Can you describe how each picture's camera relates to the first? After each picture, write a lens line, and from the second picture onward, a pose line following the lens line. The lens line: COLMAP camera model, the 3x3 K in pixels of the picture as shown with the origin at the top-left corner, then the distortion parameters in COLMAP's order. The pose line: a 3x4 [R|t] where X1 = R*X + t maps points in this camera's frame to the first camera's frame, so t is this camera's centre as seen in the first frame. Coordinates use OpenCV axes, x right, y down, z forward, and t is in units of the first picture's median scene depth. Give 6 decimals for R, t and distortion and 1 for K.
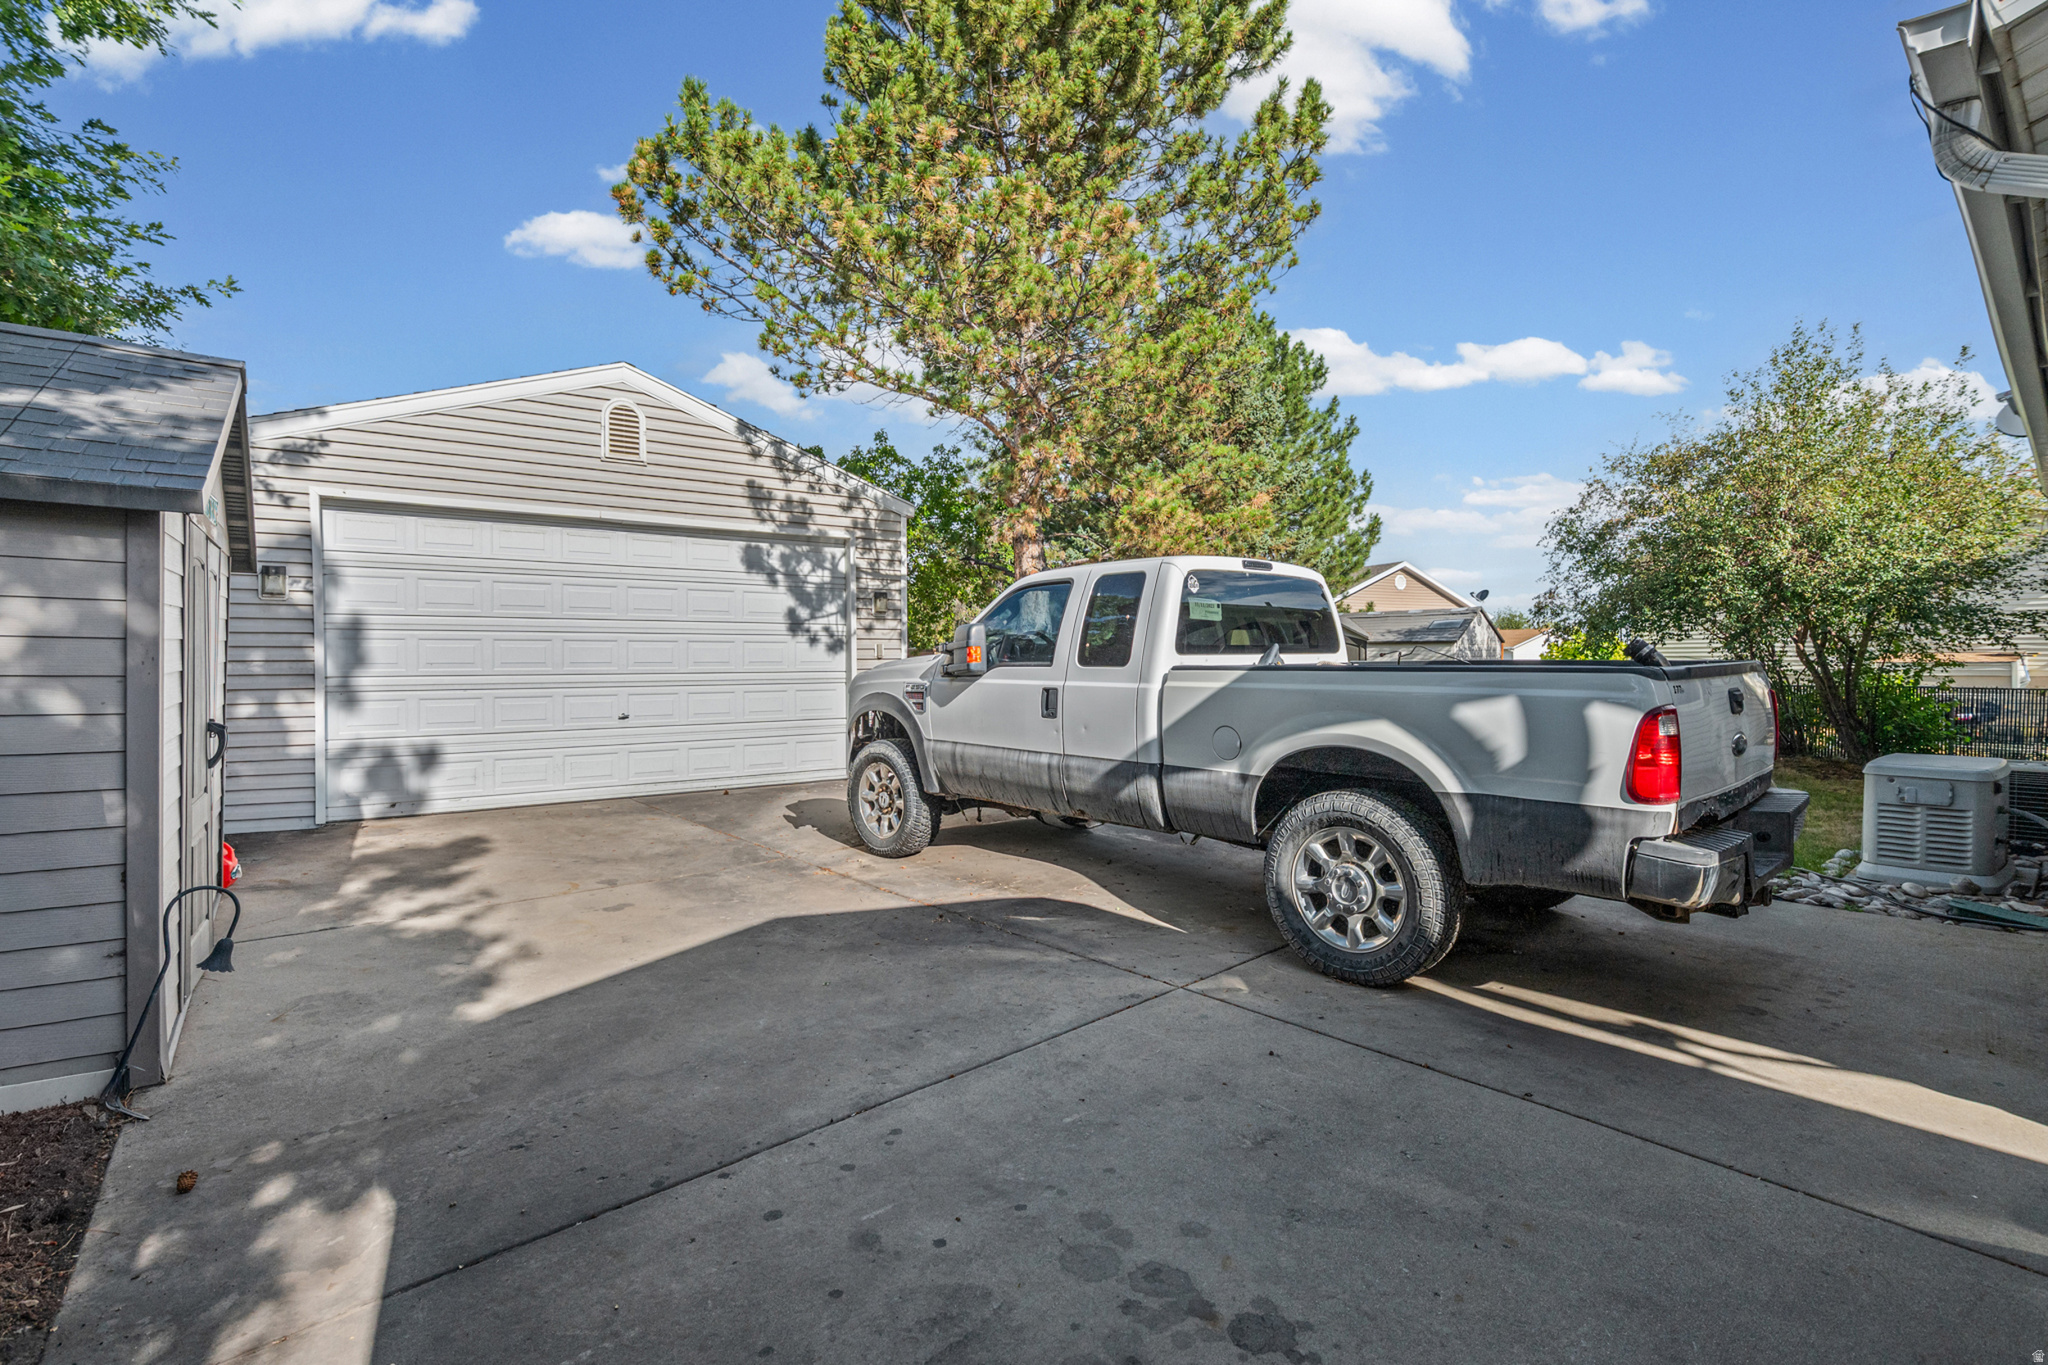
lens RADIAL K [[997.6, 0, 1024.0], [0, 997.6, 682.5], [0, 0, 1]] dist [0.058190, 0.000060]
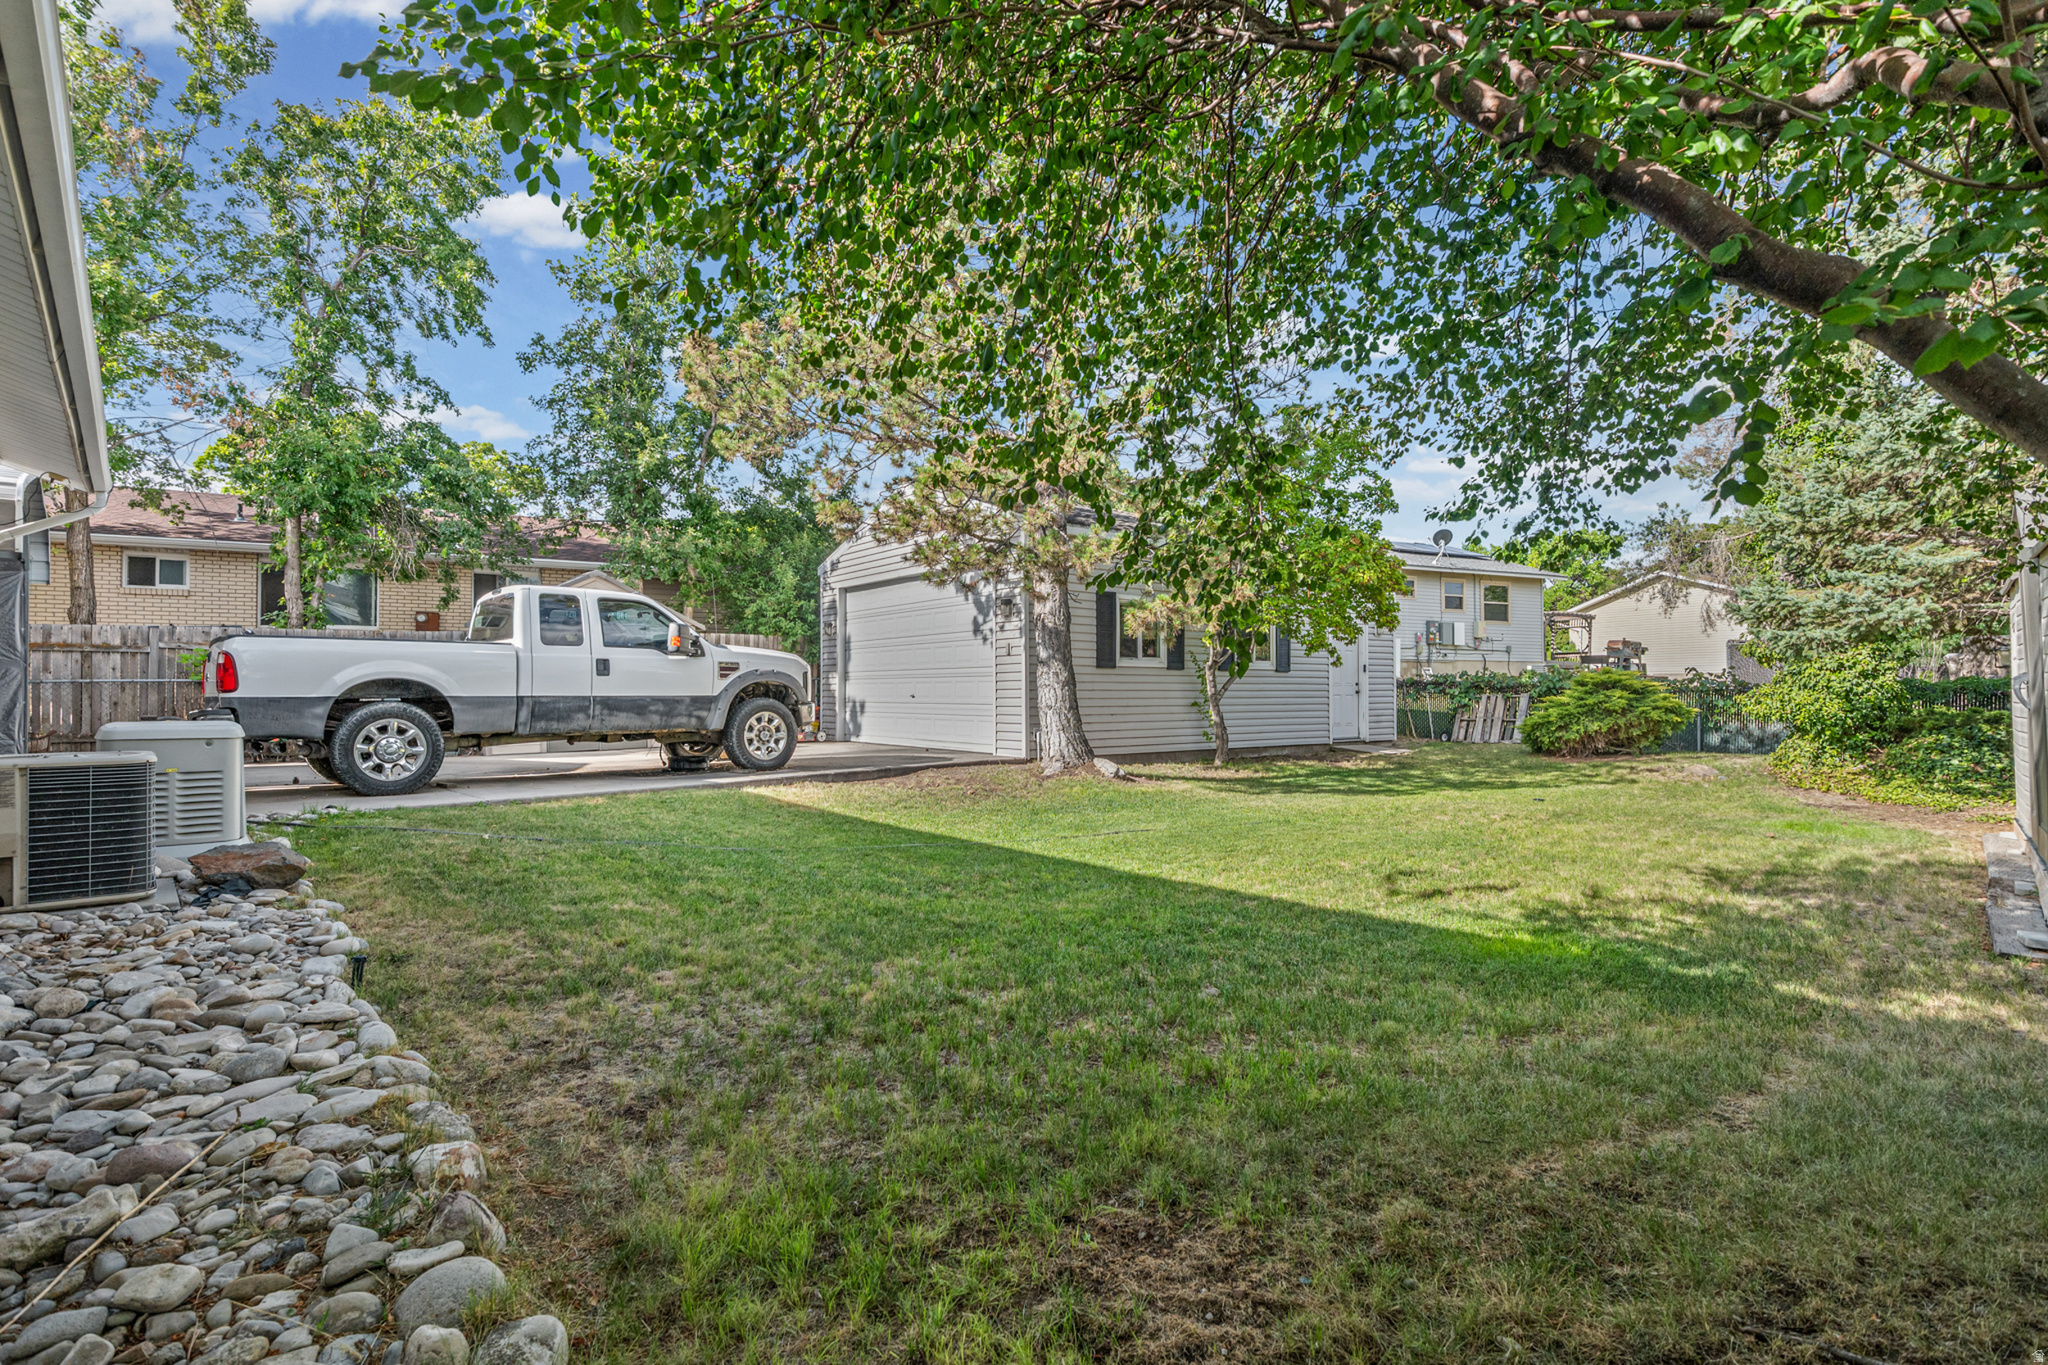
lens RADIAL K [[948.8, 0, 1027.4], [0, 948.8, 678.6], [0, 0, 1]] dist [0.000611, 0.000315]
pose [[0.018758, -0.023005, -0.999559, 1.133773], [-0.025679, 0.999394, -0.023483, 0.039952], [0.999494, 0.026108, 0.018156, 1.146352]]
